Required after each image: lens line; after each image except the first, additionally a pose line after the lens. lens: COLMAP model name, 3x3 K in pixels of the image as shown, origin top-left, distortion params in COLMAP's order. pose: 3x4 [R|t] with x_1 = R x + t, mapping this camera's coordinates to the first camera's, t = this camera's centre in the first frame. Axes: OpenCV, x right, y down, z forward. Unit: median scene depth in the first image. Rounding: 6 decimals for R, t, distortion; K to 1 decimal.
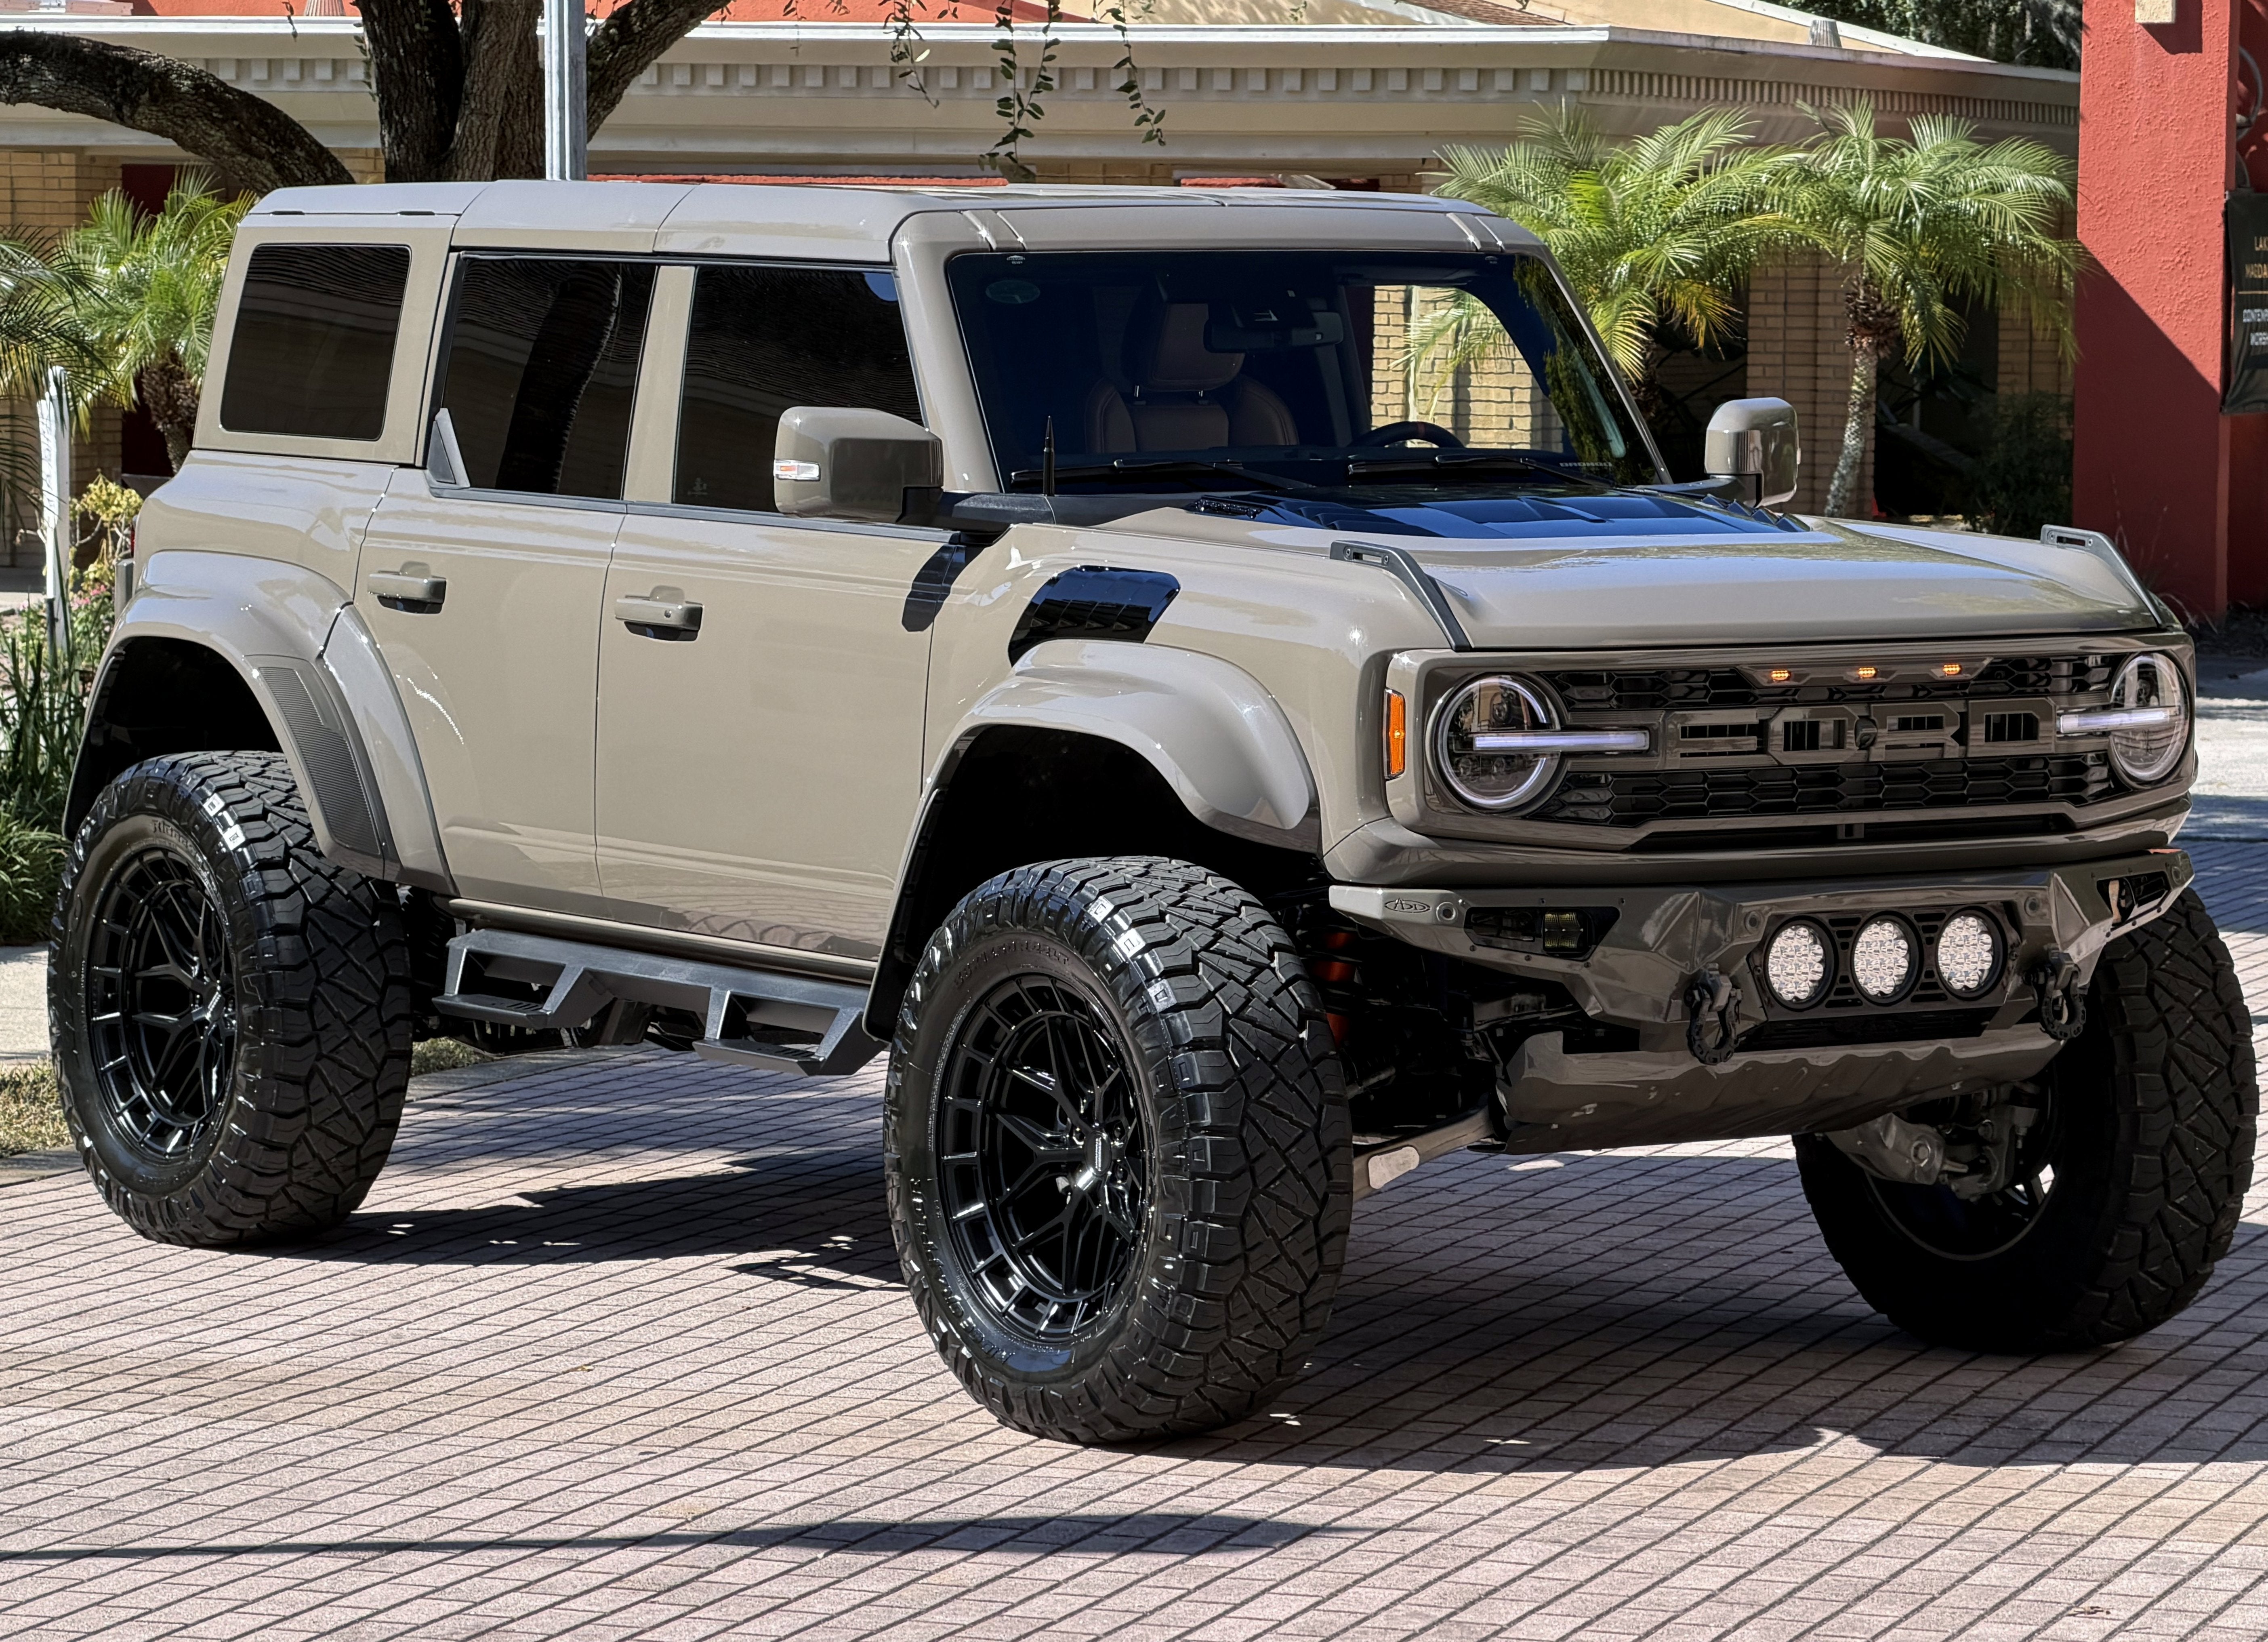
lens RADIAL K [[8665.0, 0, 1266.6], [0, 8665.0, 756.9], [0, 0, 1]] dist [0.084754, 4.671585]
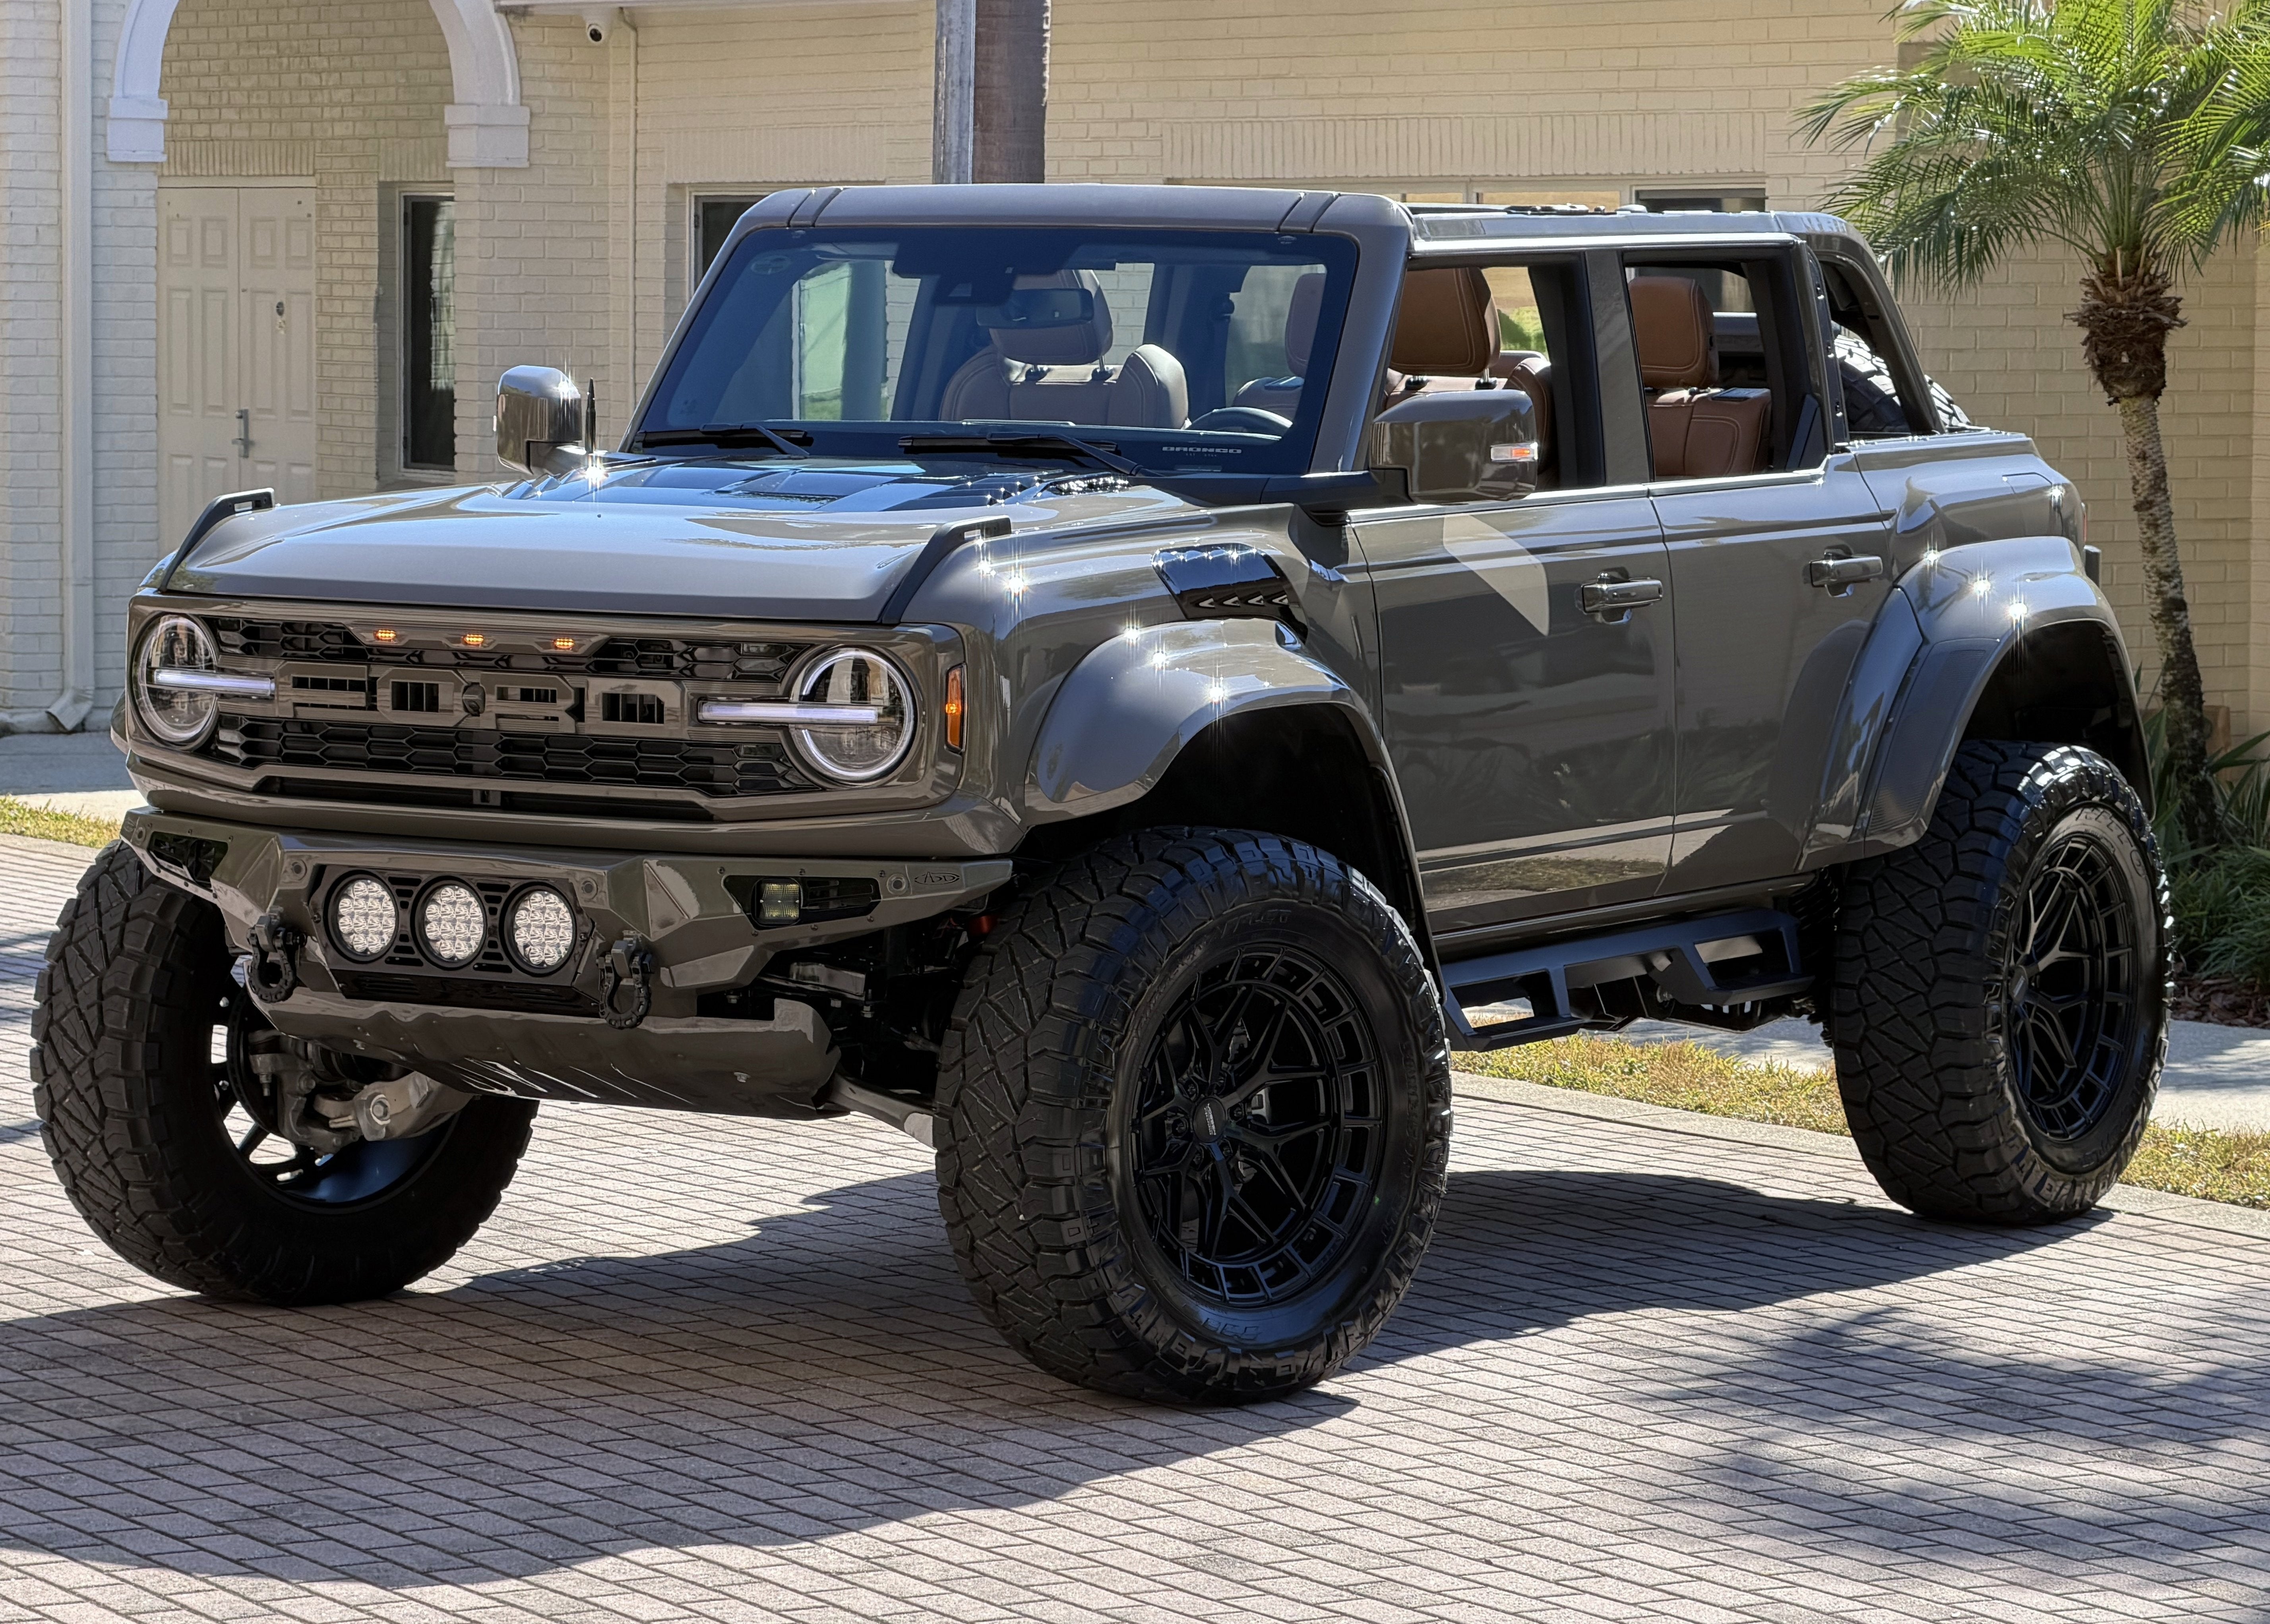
lens RADIAL K [[8382.0, 0, 1134.3], [0, 8382.0, 891.9], [0, 0, 1]] dist [0.133081, 0.988614]
pose [[0.386752, 0.080674, -0.918648, 0.994232], [-0.063176, 0.996144, 0.060882, -0.044592], [0.920017, 0.034490, 0.390357, 0.688966]]
